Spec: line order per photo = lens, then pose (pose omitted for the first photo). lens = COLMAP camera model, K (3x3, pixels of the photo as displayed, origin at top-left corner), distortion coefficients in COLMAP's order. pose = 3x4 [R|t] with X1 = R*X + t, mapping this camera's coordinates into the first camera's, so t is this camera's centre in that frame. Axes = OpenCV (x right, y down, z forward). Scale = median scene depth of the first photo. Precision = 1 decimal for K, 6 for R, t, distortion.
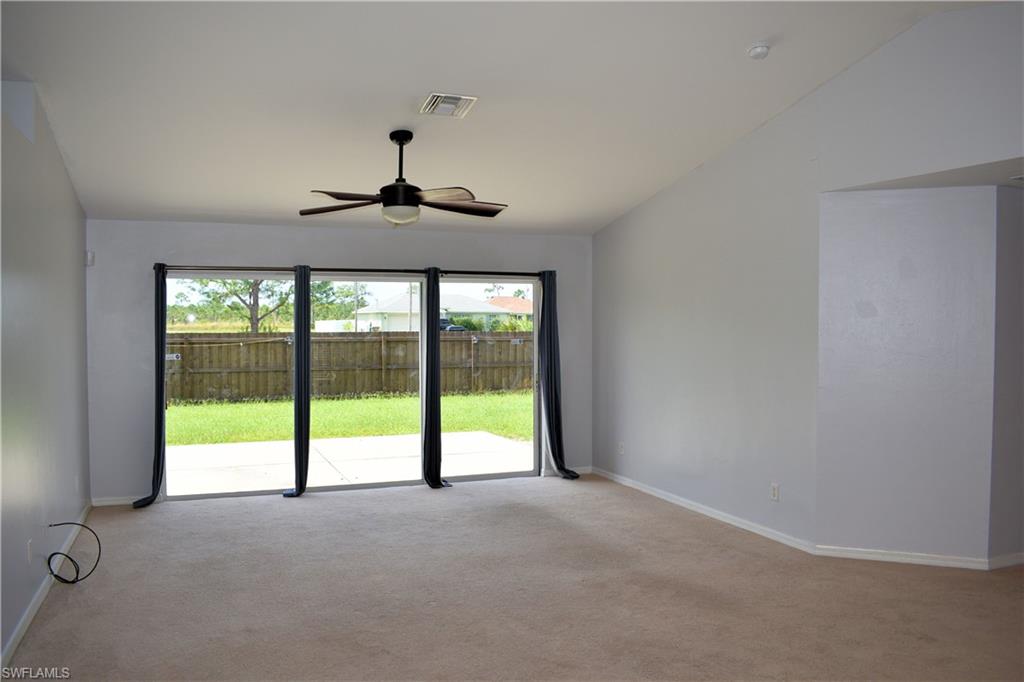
lens RADIAL K [[795.9, 0, 512.0], [0, 795.9, 341.0], [0, 0, 1]] dist [-0.102067, 0.009999]
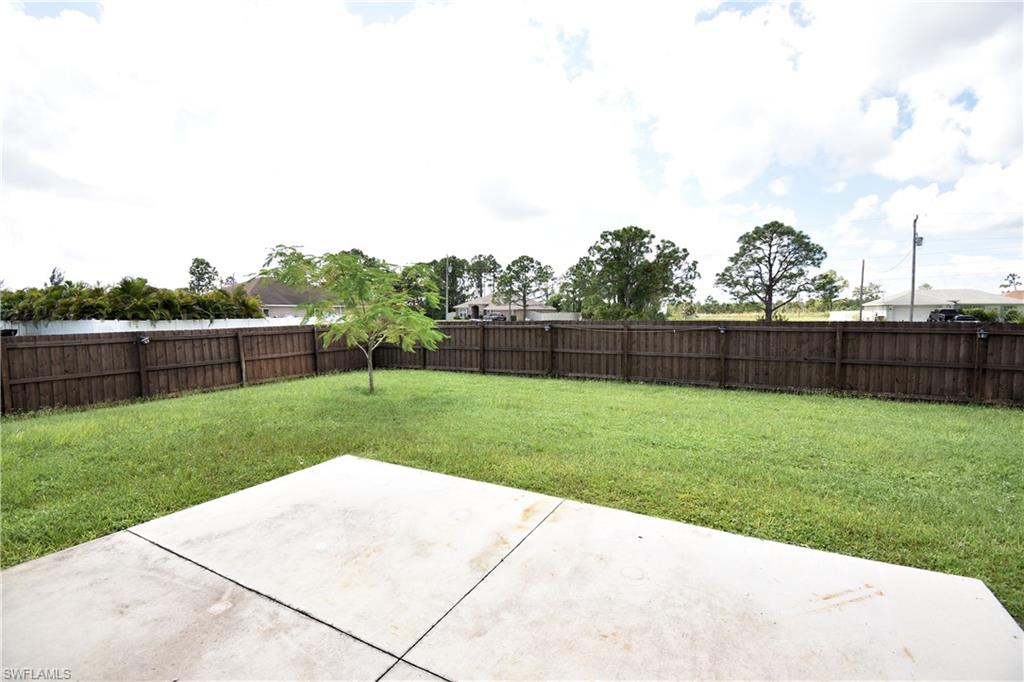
lens RADIAL K [[444.1, 0, 512.0], [0, 444.1, 341.0], [0, 0, 1]] dist [0.000659, -0.018467]
pose [[0.637700, 0.043916, -0.769031, -0.014007], [-0.014660, 0.998885, 0.044886, -0.005918], [0.770145, -0.017349, 0.637633, 0.380110]]
